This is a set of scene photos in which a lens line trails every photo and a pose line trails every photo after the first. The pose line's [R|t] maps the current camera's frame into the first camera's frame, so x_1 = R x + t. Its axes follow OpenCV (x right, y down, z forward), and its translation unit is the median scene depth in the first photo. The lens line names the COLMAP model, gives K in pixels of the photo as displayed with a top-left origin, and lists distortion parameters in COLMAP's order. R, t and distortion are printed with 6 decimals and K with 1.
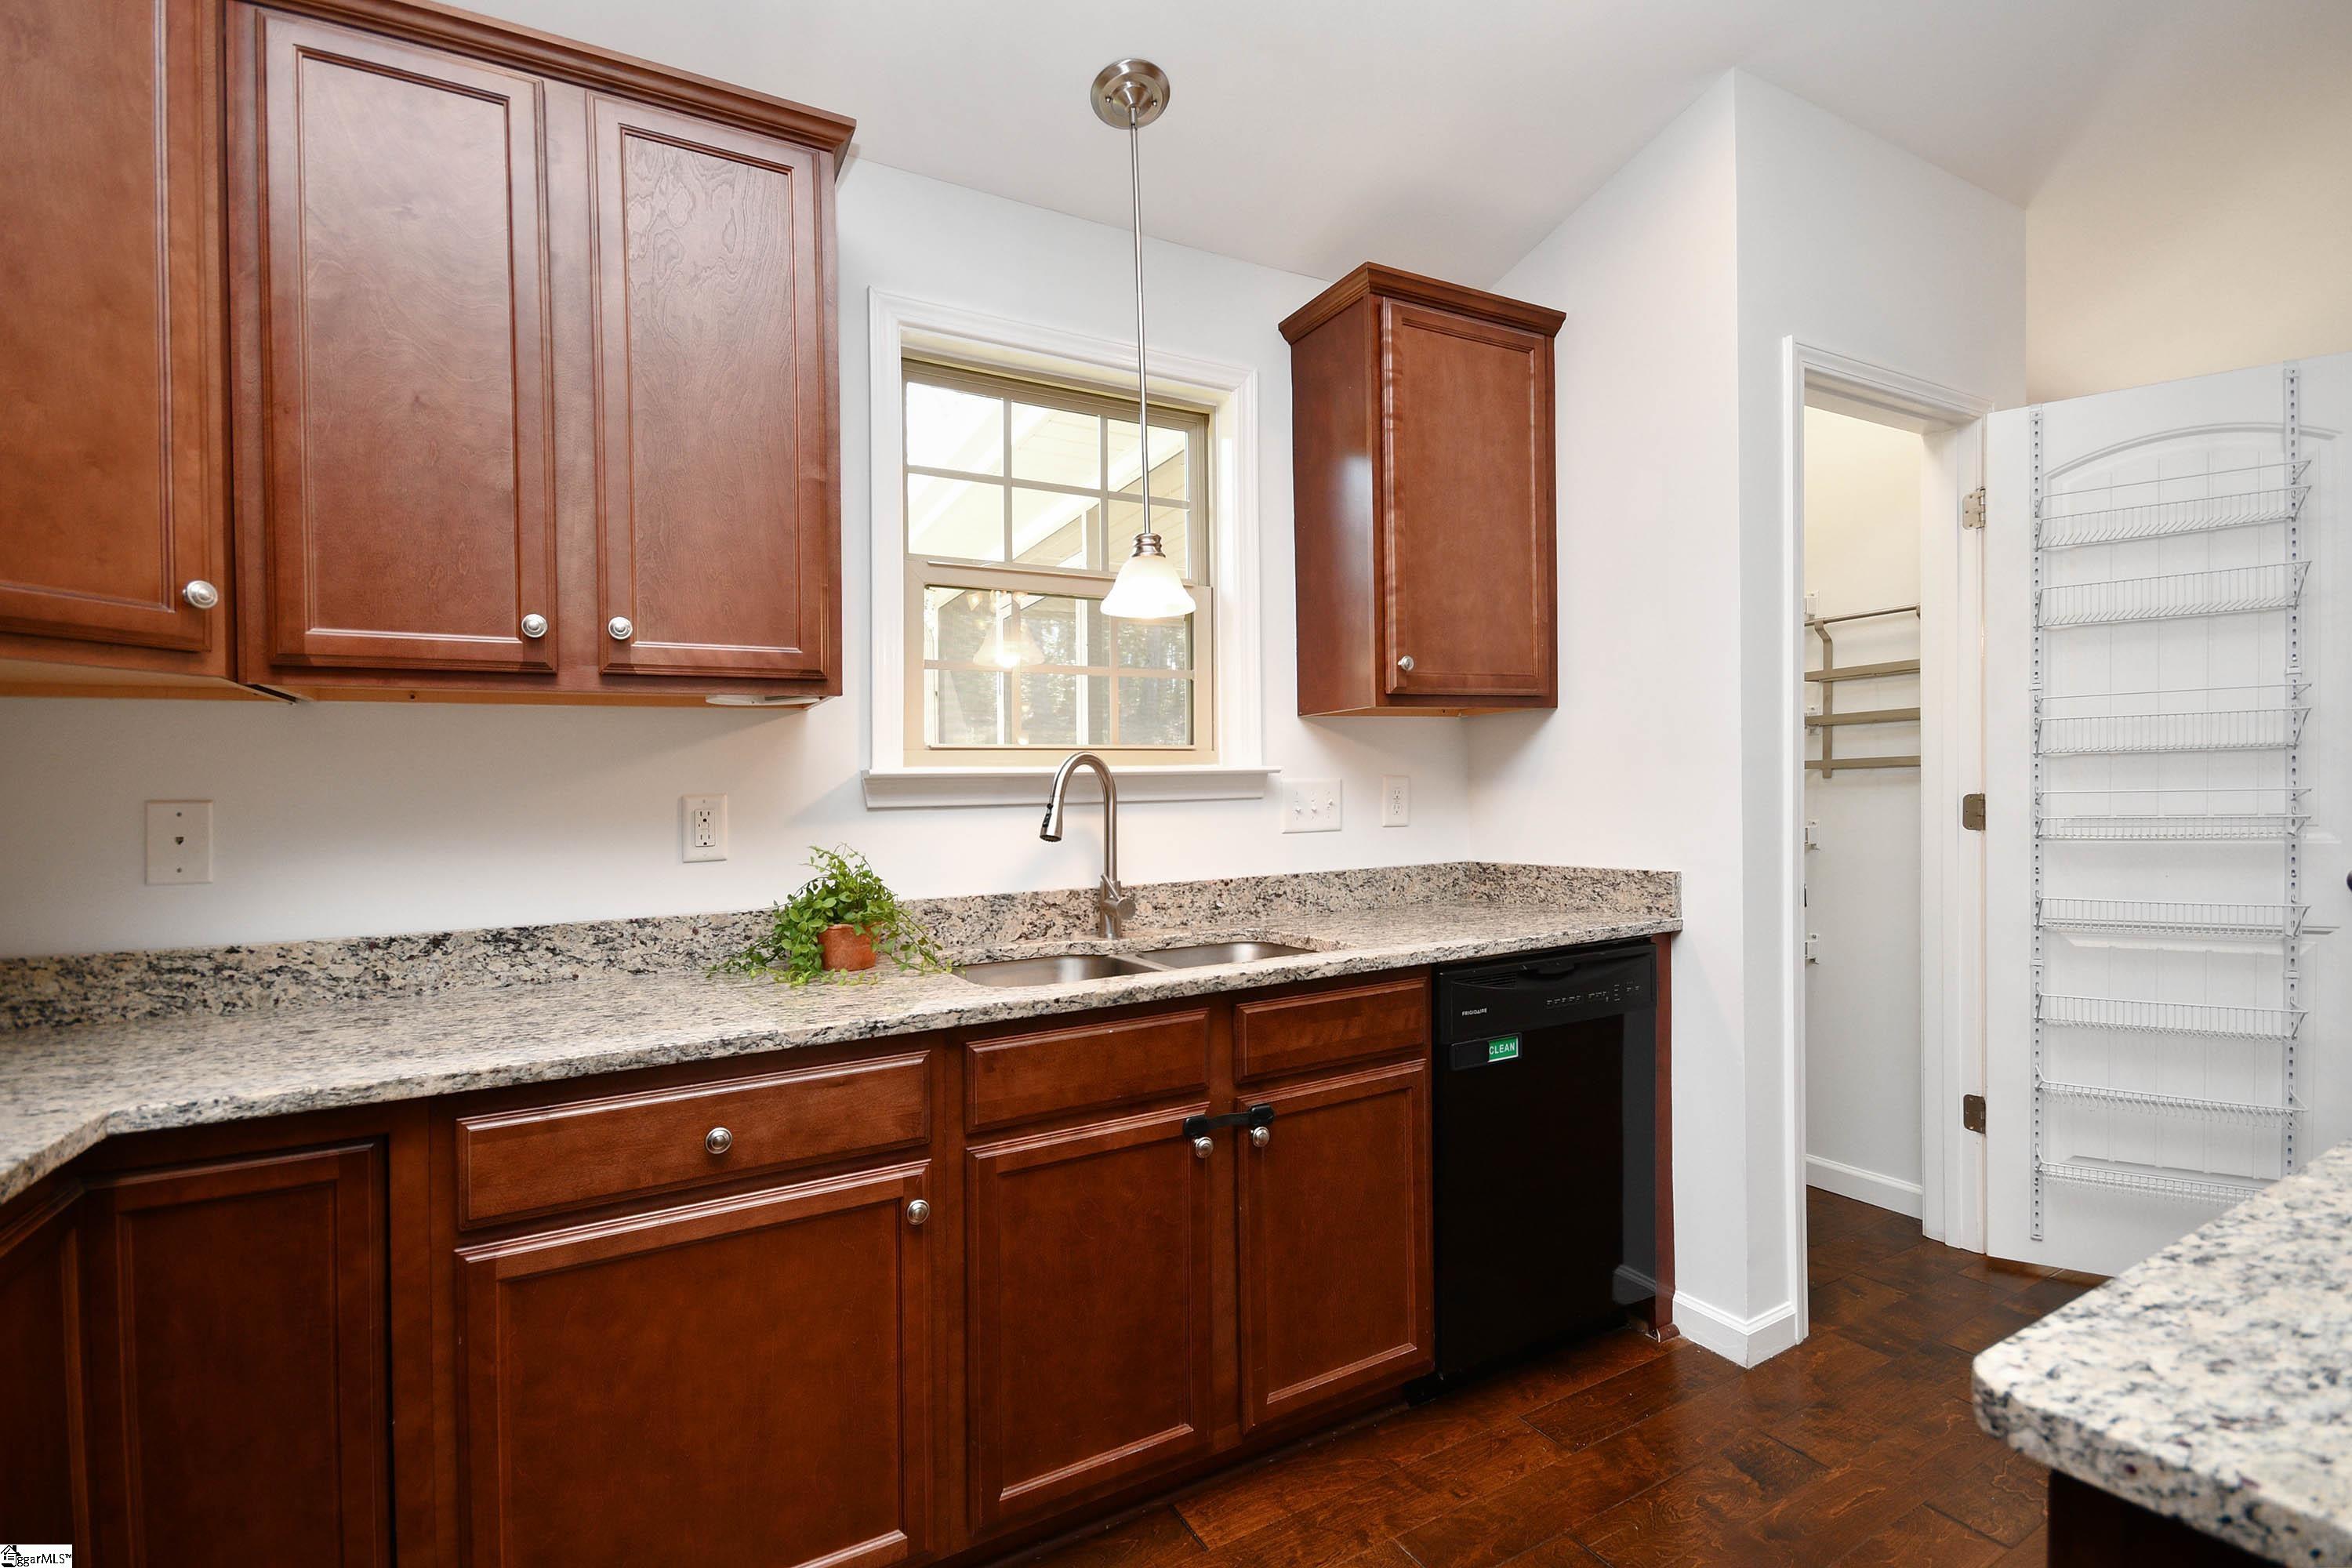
lens RADIAL K [[1064.2, 0, 1182.5], [0, 1064.2, 782.8], [0, 0, 1]] dist [-0.016894, -0.000026]
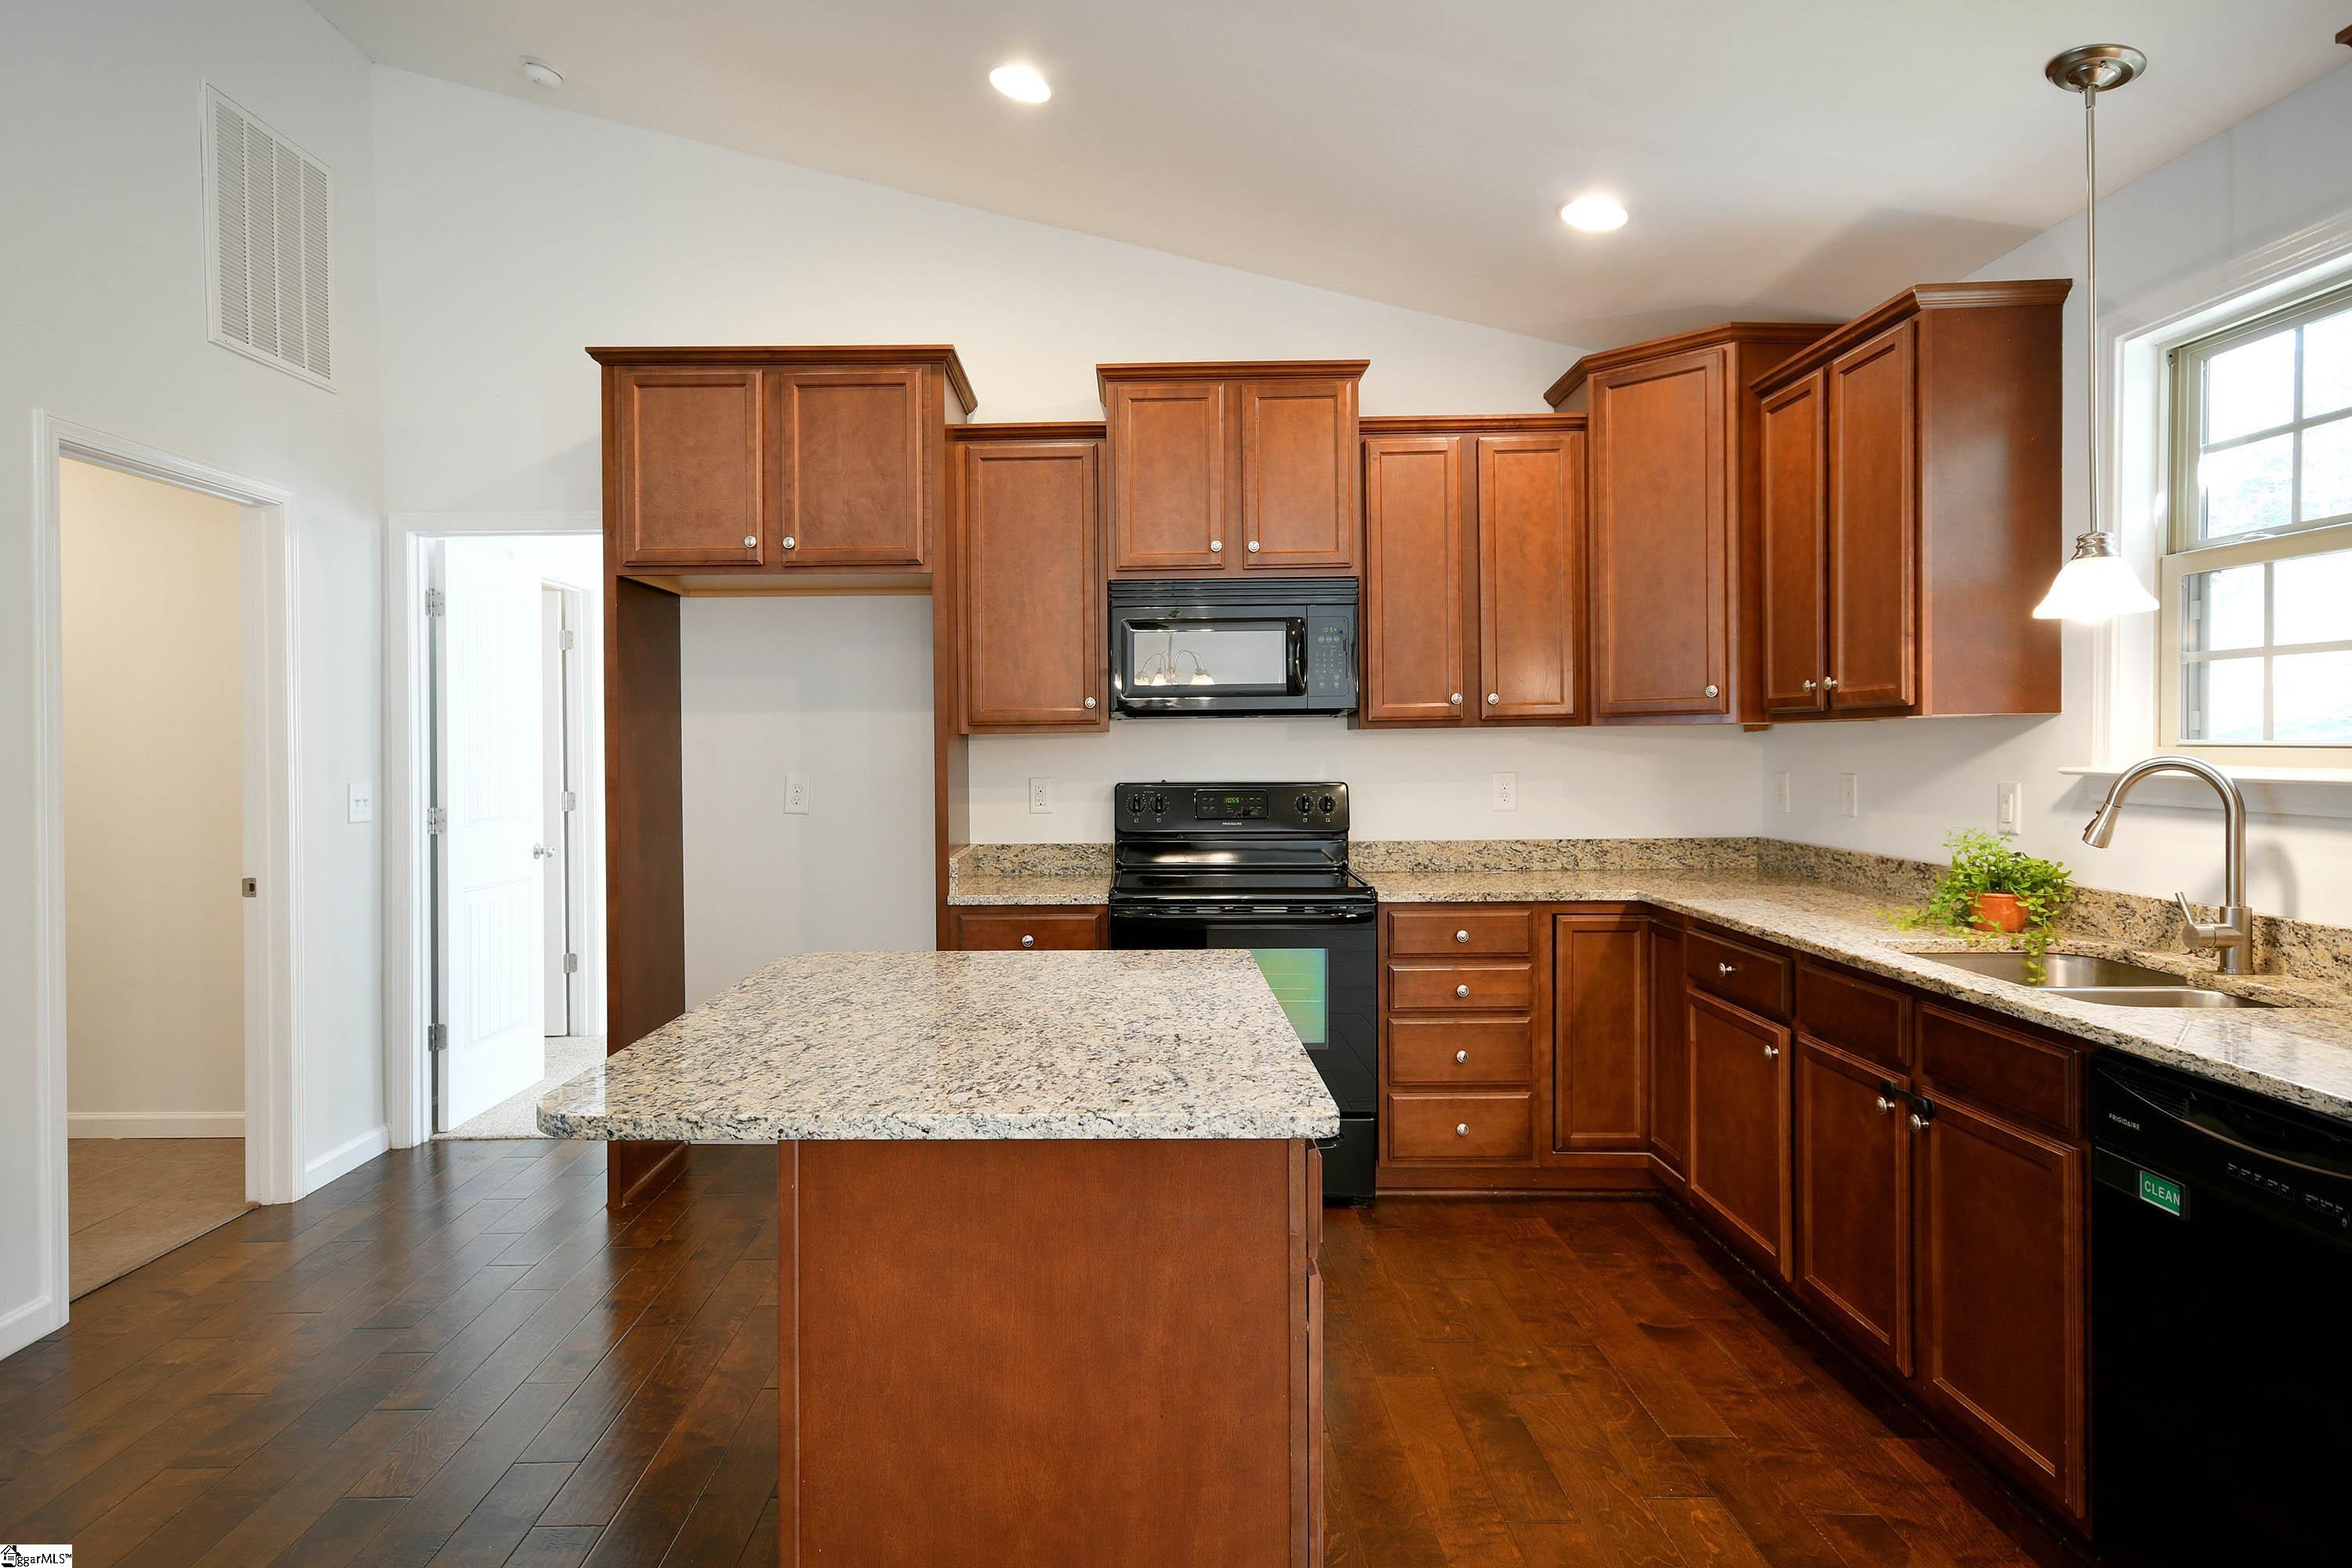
lens RADIAL K [[1308.0, 0, 1172.7], [0, 1308.0, 778.4], [0, 0, 1]] dist [-0.001668, -0.000768]
pose [[-0.478134, 0.048676, -0.876937, 1.299730], [0.025367, 0.998812, 0.041610, -0.078136], [0.877920, -0.002350, -0.478801, 0.787757]]
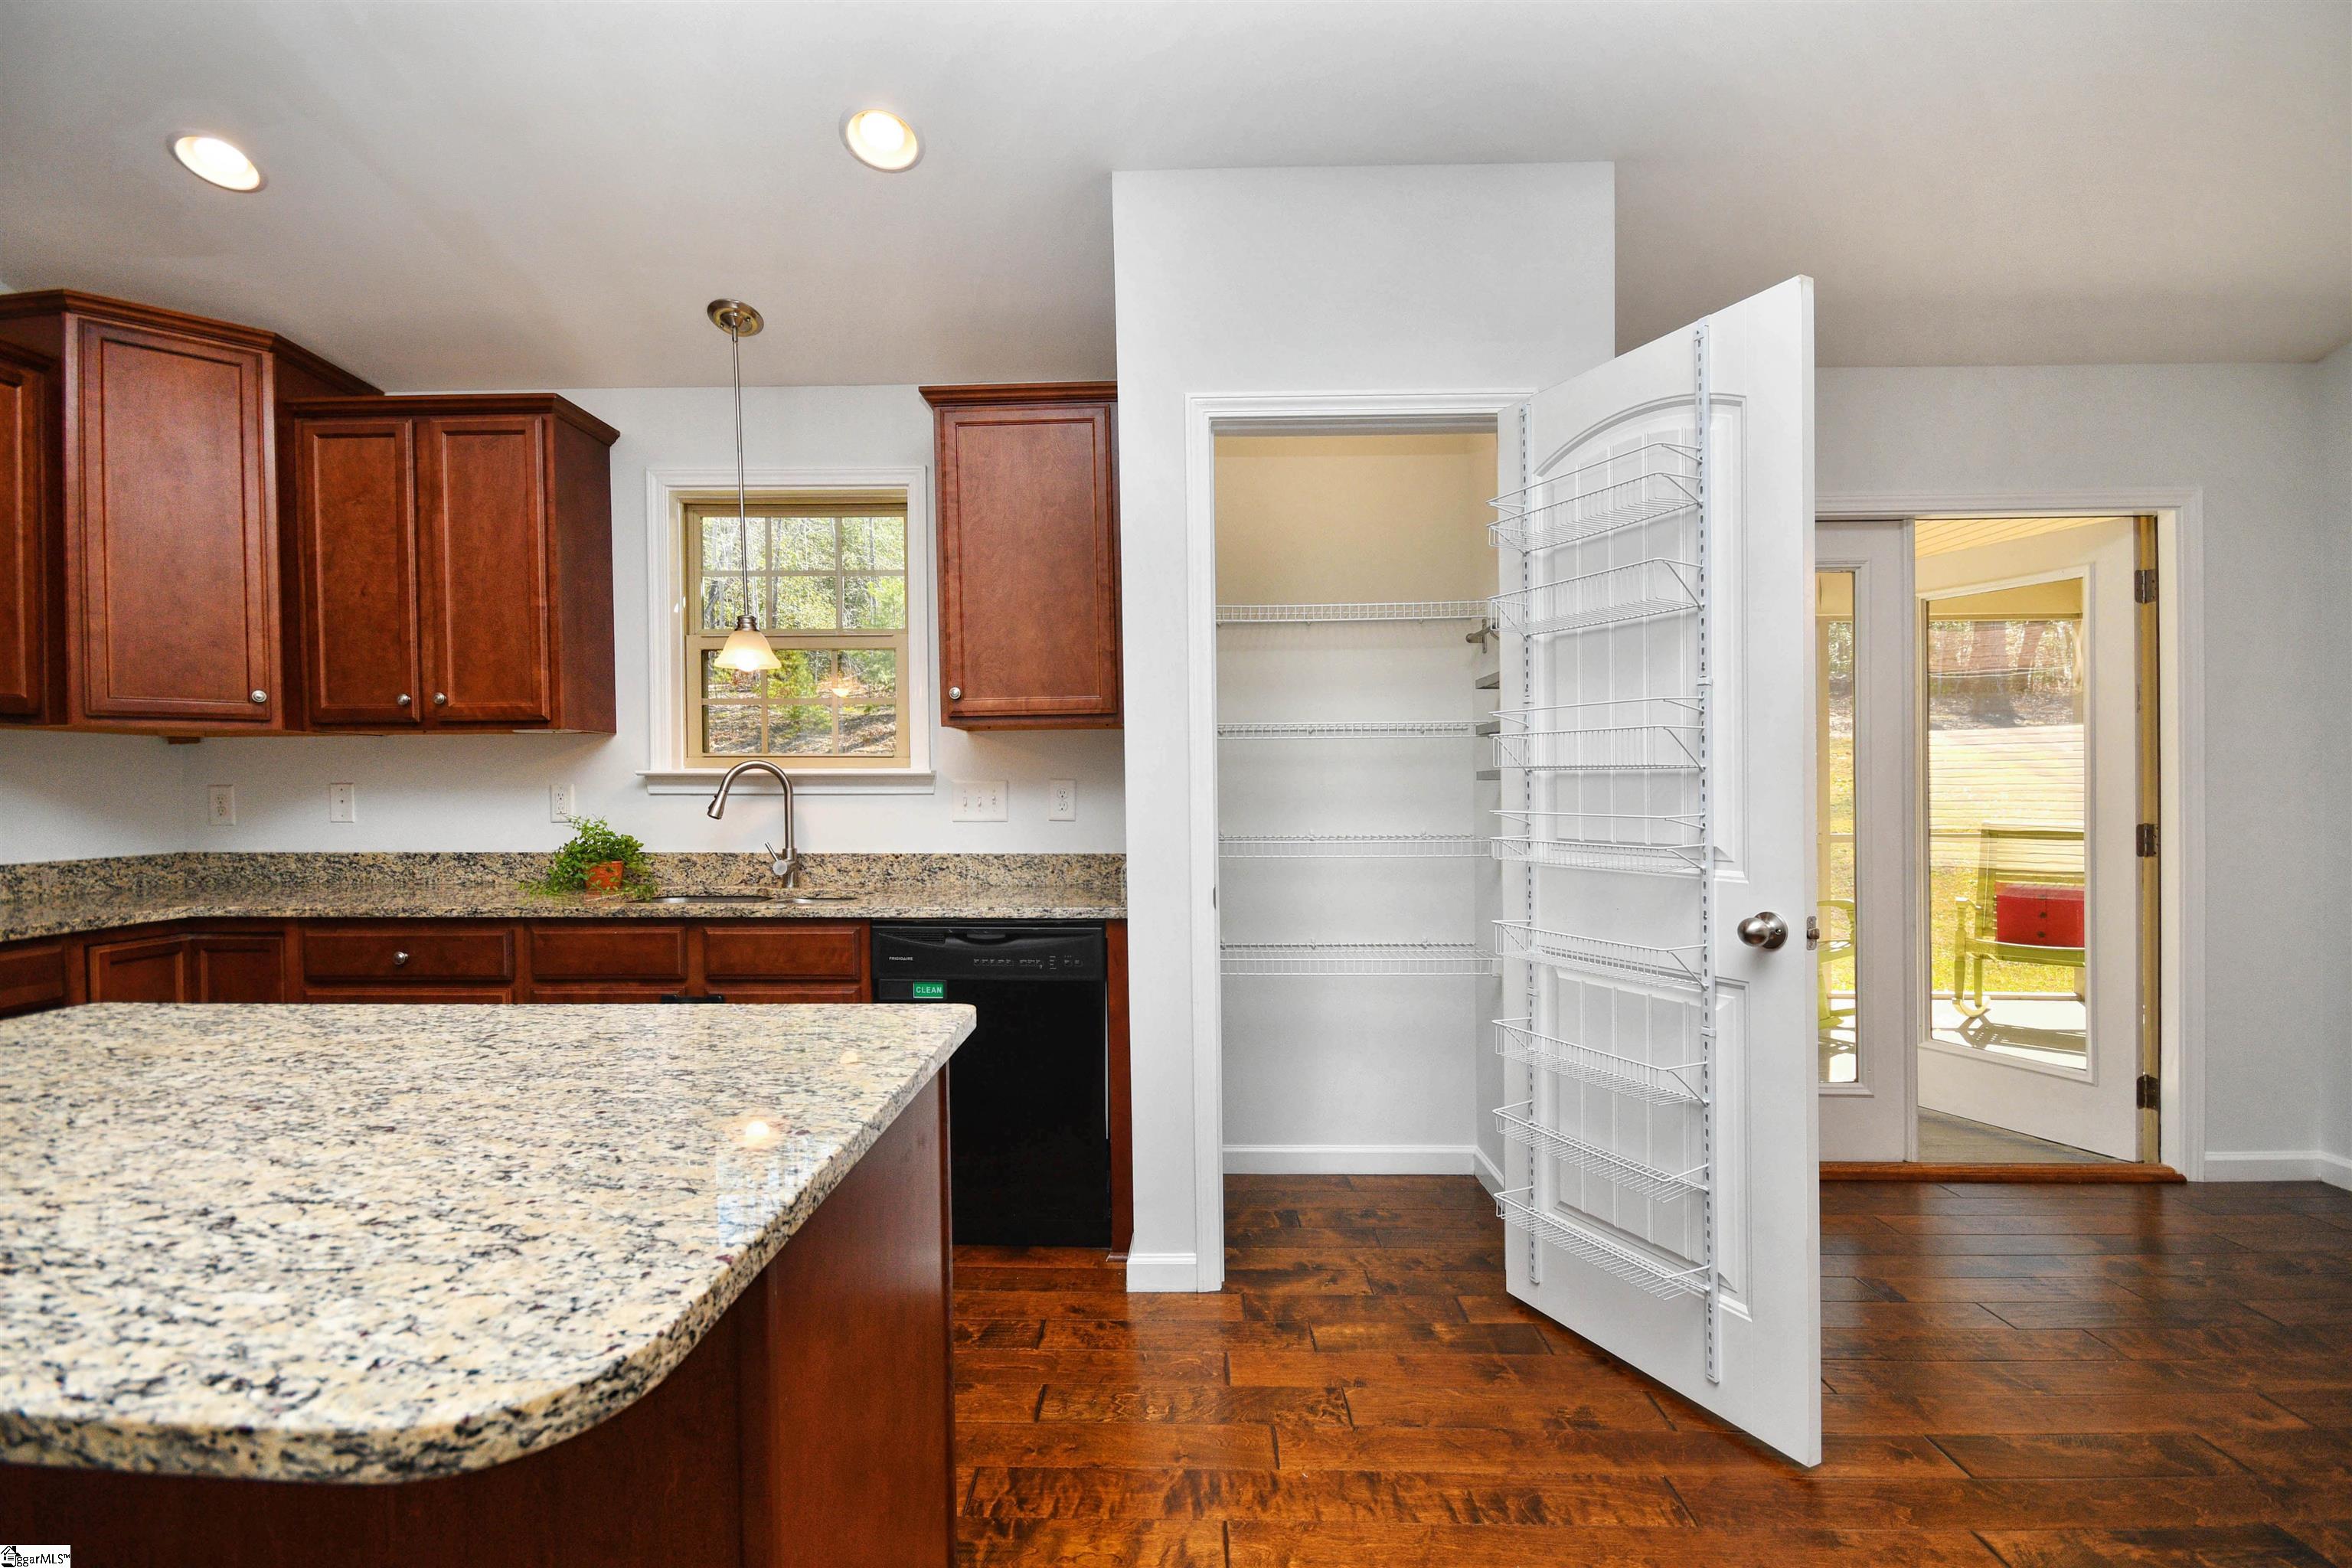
lens RADIAL K [[1064.2, 0, 1157.4], [0, 1064.2, 793.8], [0, 0, 1]] dist [-0.016894, -0.000026]
pose [[0.853467, 0.026002, -0.520498, 1.158457], [-0.013483, 0.999522, 0.027825, -0.030809], [0.520973, -0.016729, 0.853409, 0.028495]]
